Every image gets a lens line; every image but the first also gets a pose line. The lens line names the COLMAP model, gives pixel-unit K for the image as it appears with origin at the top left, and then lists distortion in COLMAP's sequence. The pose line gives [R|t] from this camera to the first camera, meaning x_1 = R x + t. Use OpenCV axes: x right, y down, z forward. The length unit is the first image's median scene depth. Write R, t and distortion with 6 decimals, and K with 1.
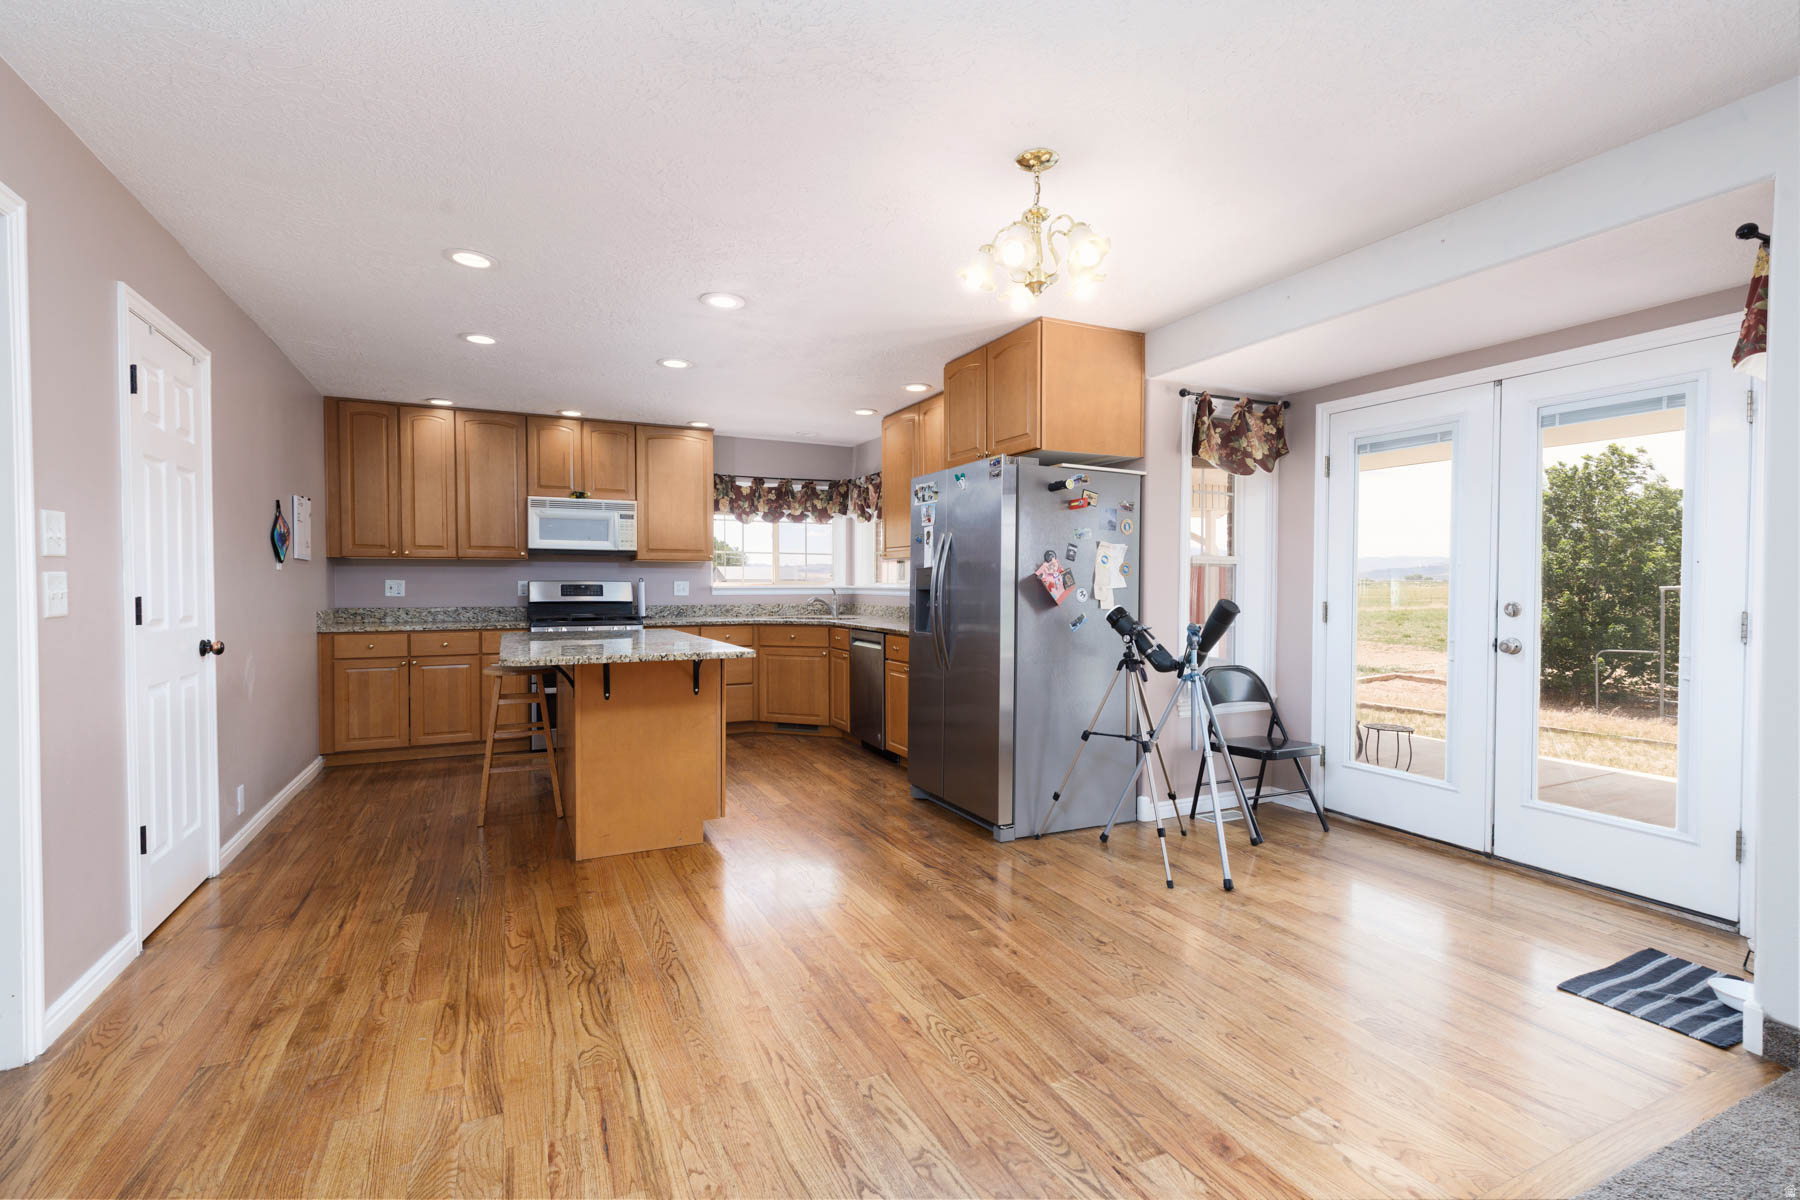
lens RADIAL K [[806.2, 0, 896.5], [0, 806.2, 599.6], [0, 0, 1]] dist [0.010004, -0.002484]
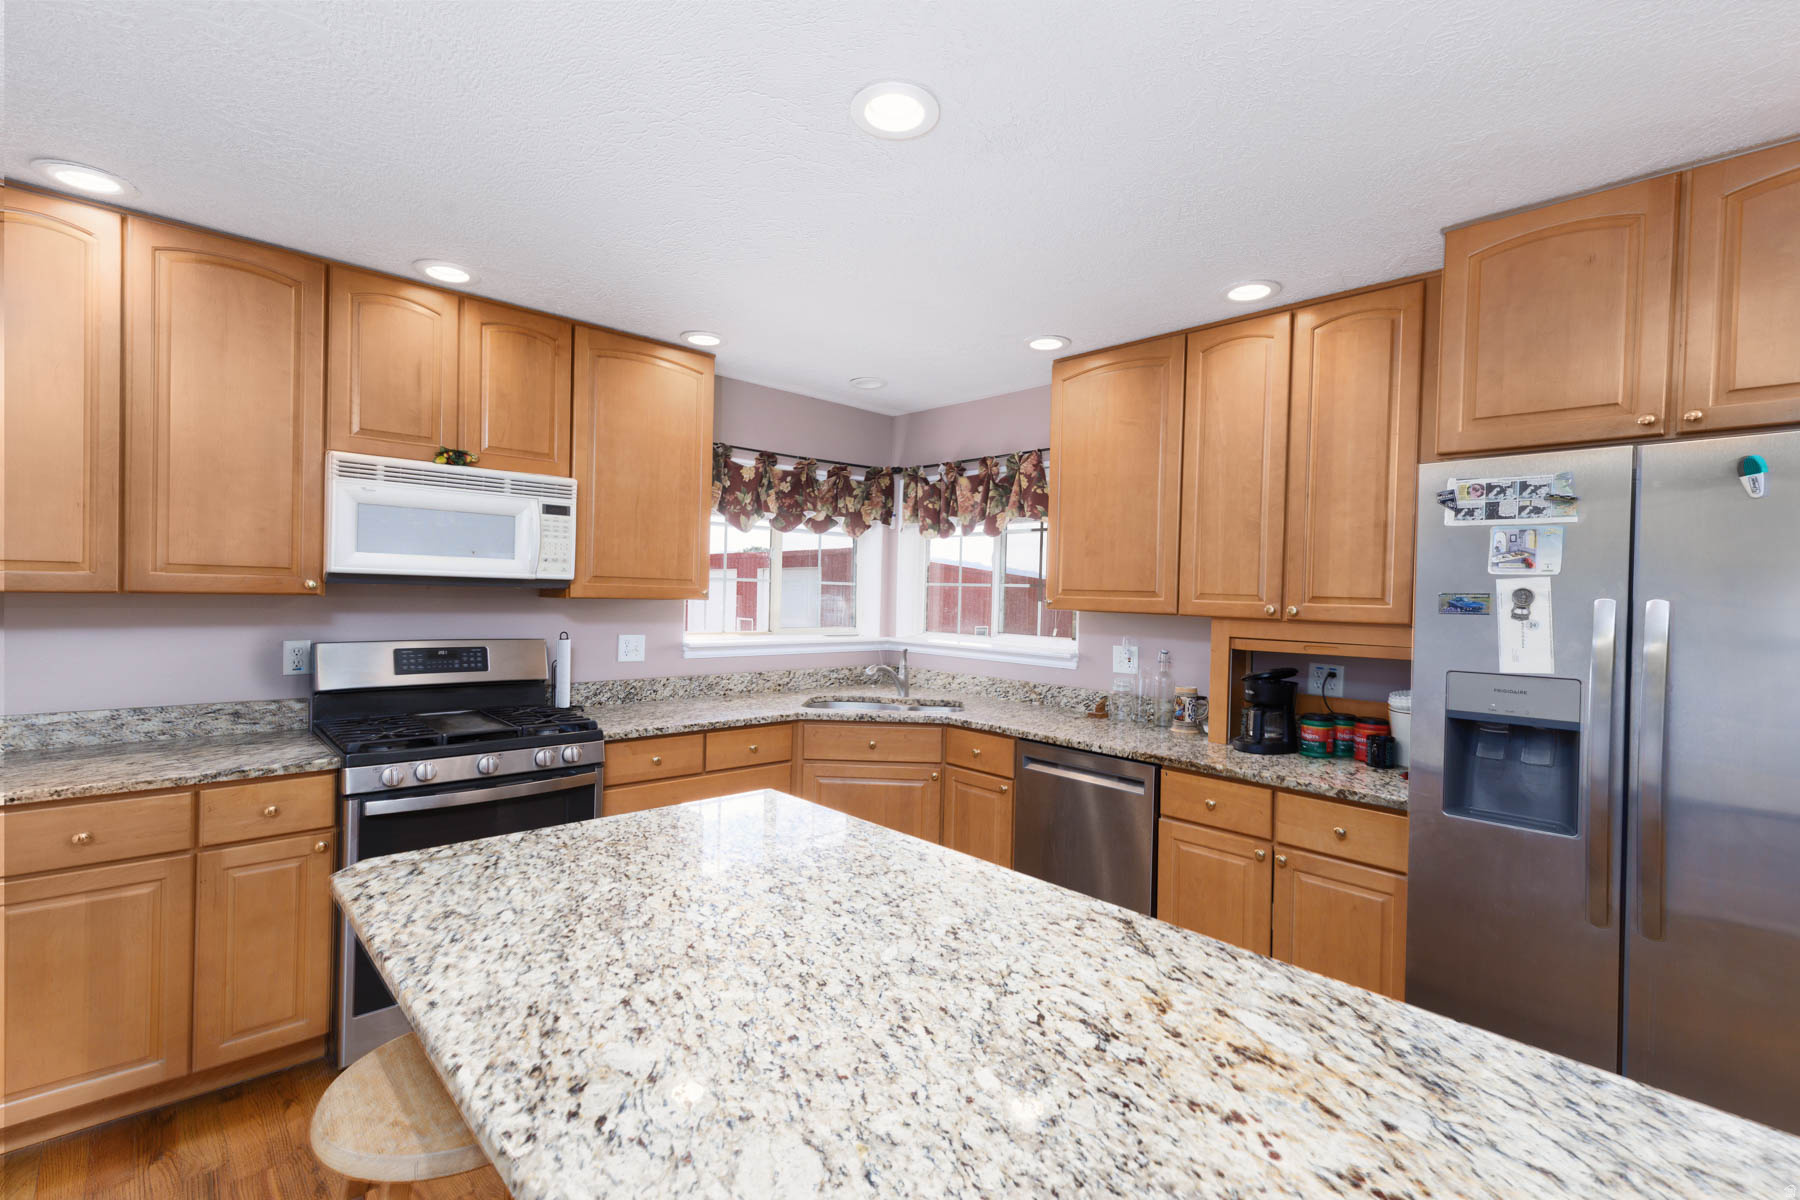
lens RADIAL K [[806.2, 0, 903.1], [0, 806.2, 603.0], [0, 0, 1]] dist [0.005985, -0.000750]
pose [[0.954049, 0.019335, 0.299027, -0.285232], [-0.018200, 0.999813, -0.006580, -0.048646], [-0.299099, 0.000835, 0.954222, 0.487088]]
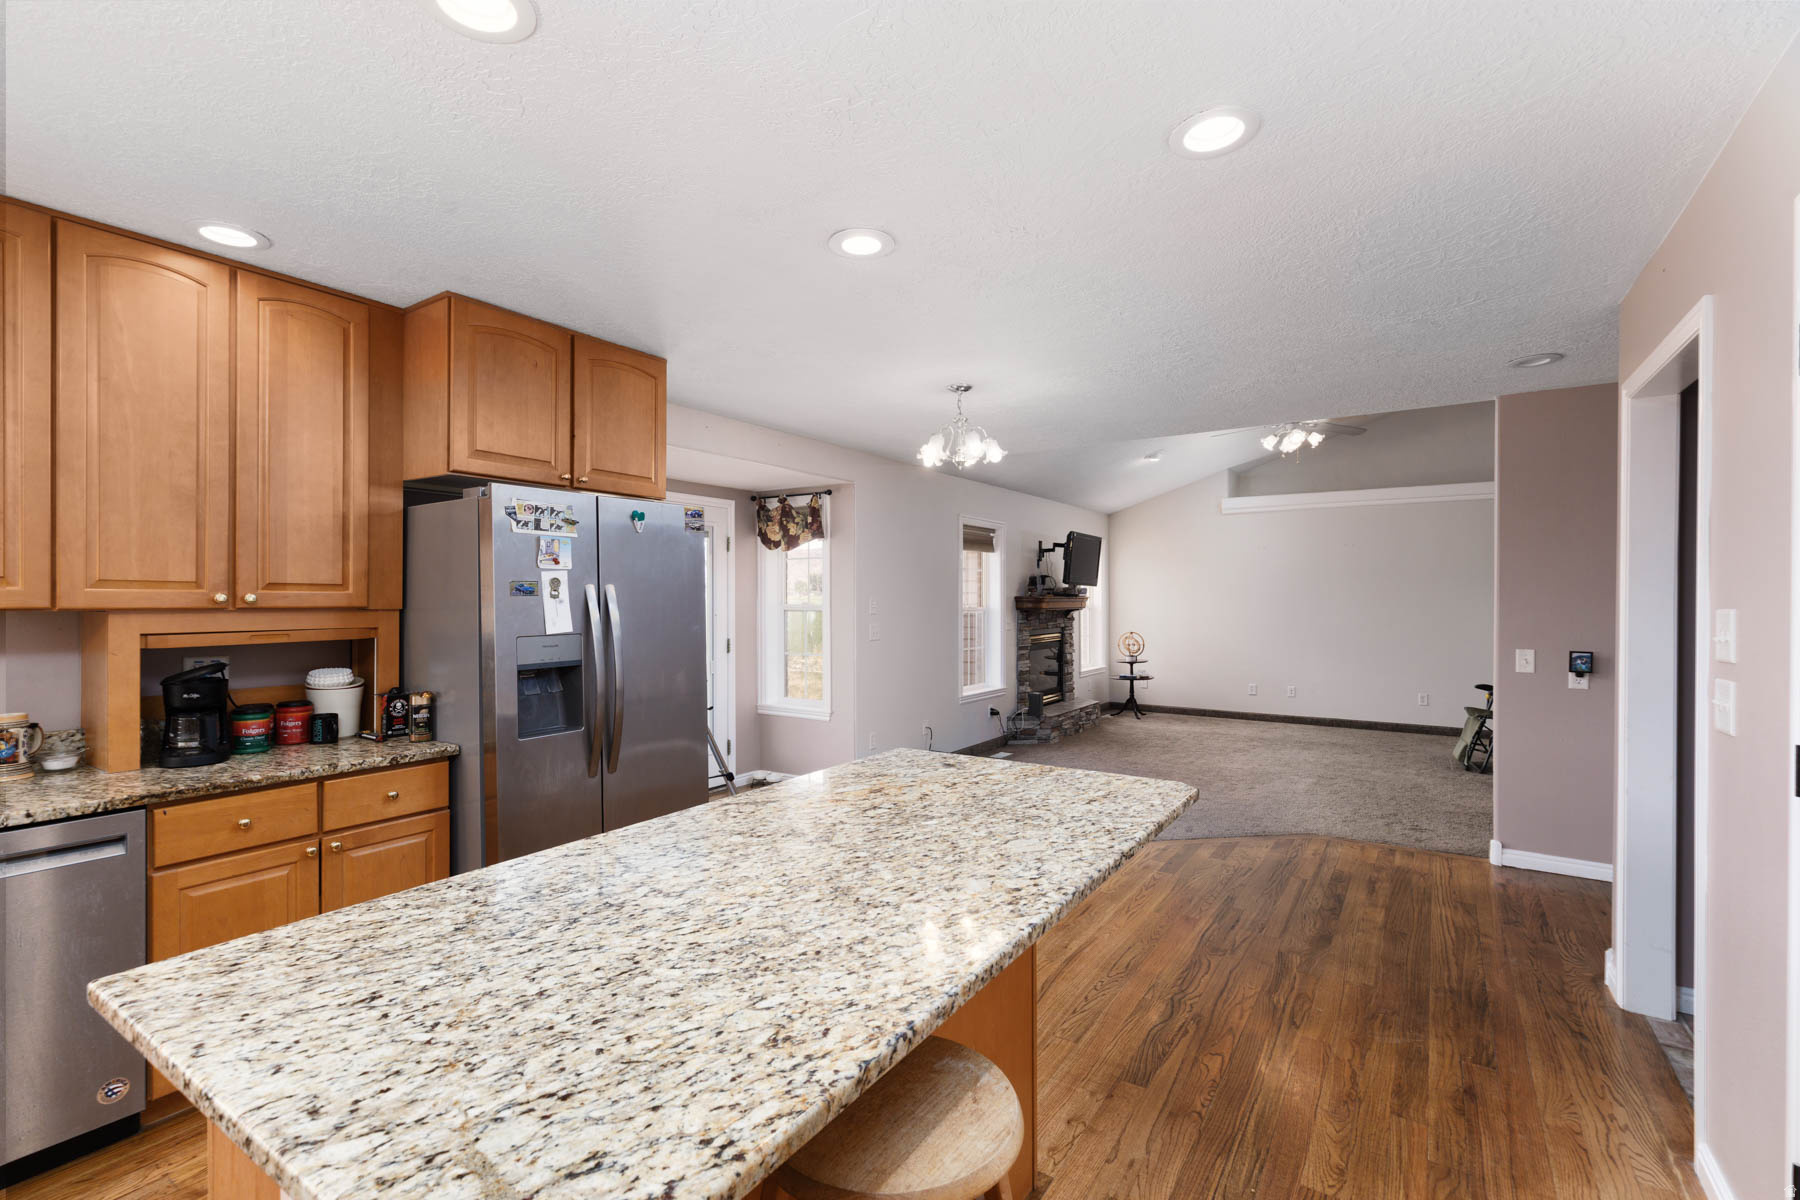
lens RADIAL K [[806.2, 0, 896.5], [0, 806.2, 599.6], [0, 0, 1]] dist [0.010004, -0.002484]
pose [[-0.507890, -0.003973, 0.861413, -0.471648], [0.015880, 0.999776, 0.013974, -0.051200], [-0.861276, 0.020776, -0.507713, 0.774518]]
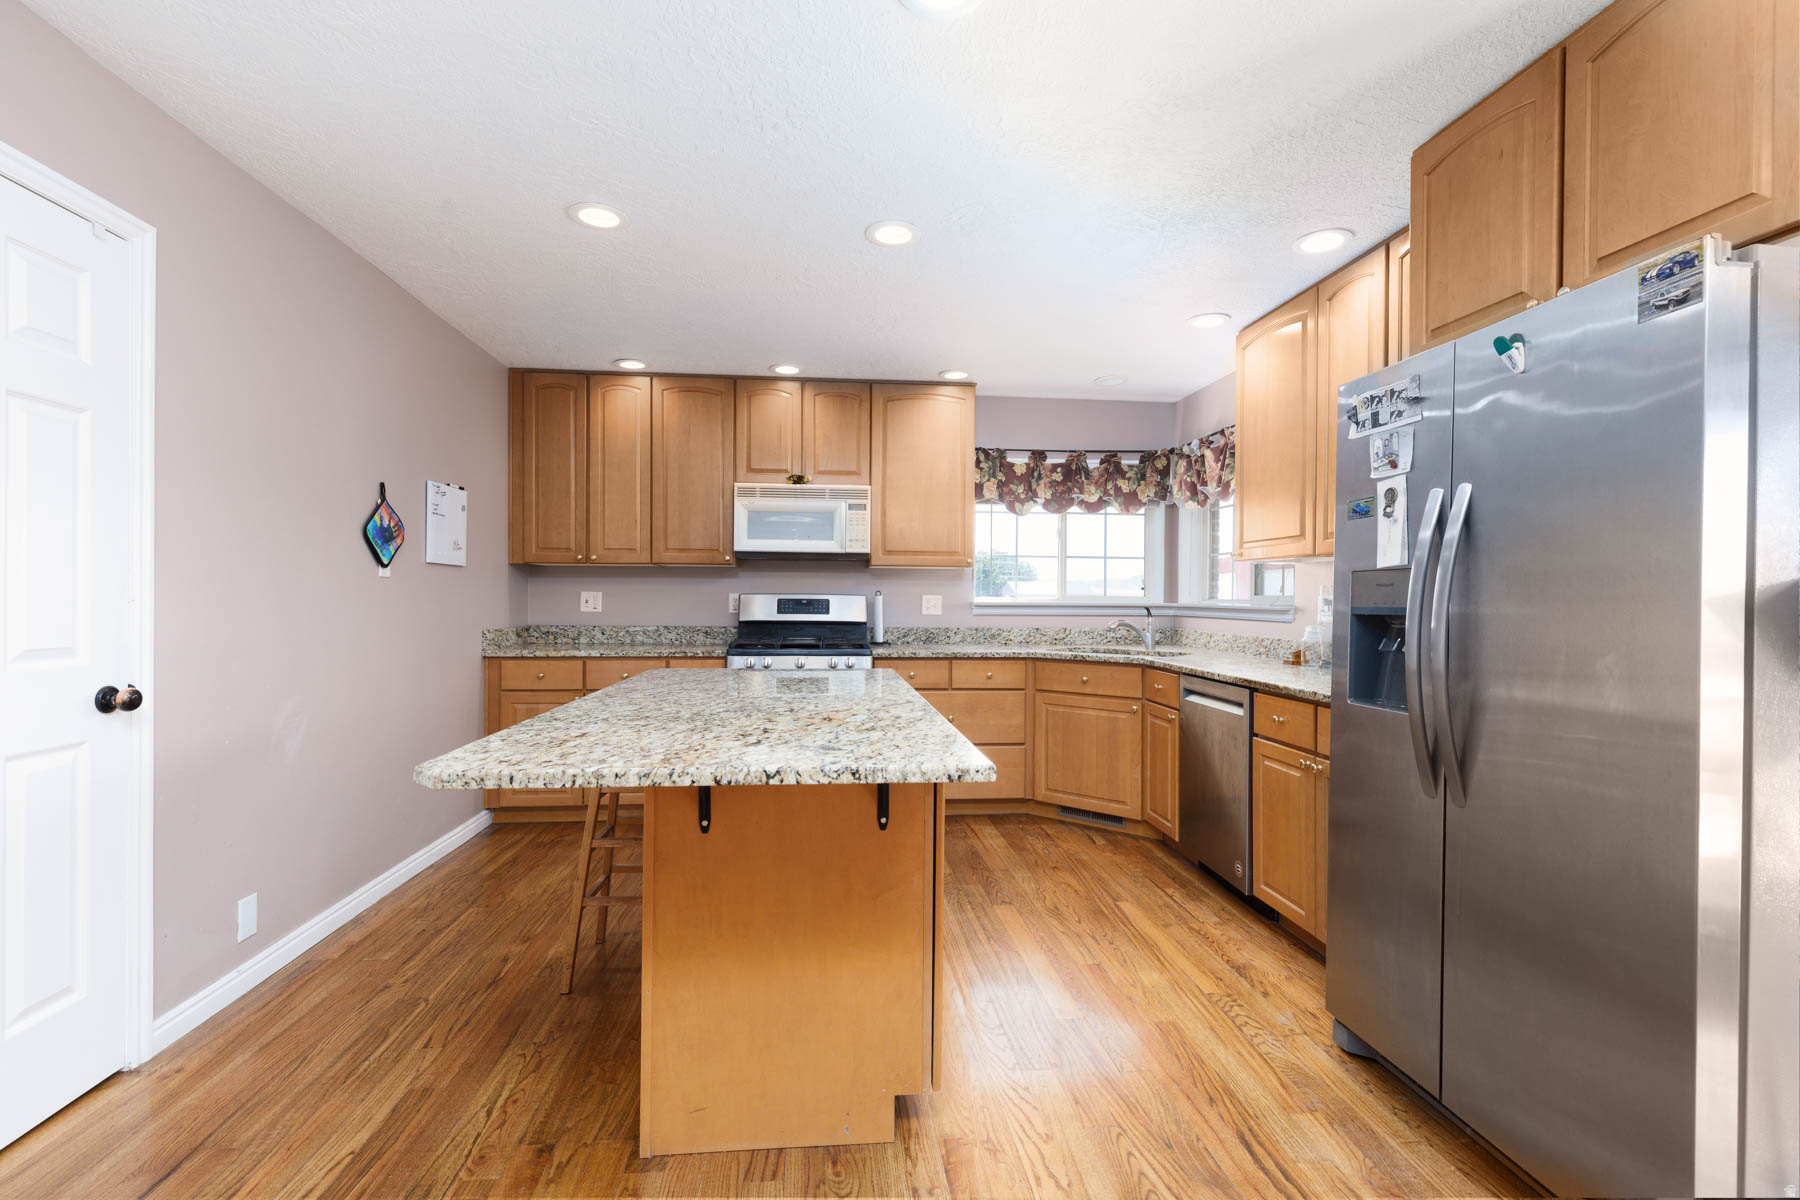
lens RADIAL K [[806.2, 0, 896.5], [0, 806.2, 599.6], [0, 0, 1]] dist [0.010004, -0.002484]
pose [[0.937340, 0.007123, -0.348345, -0.044880], [-0.013497, 0.999783, -0.015874, -0.007355], [0.348156, 0.019580, 0.937232, 0.332300]]
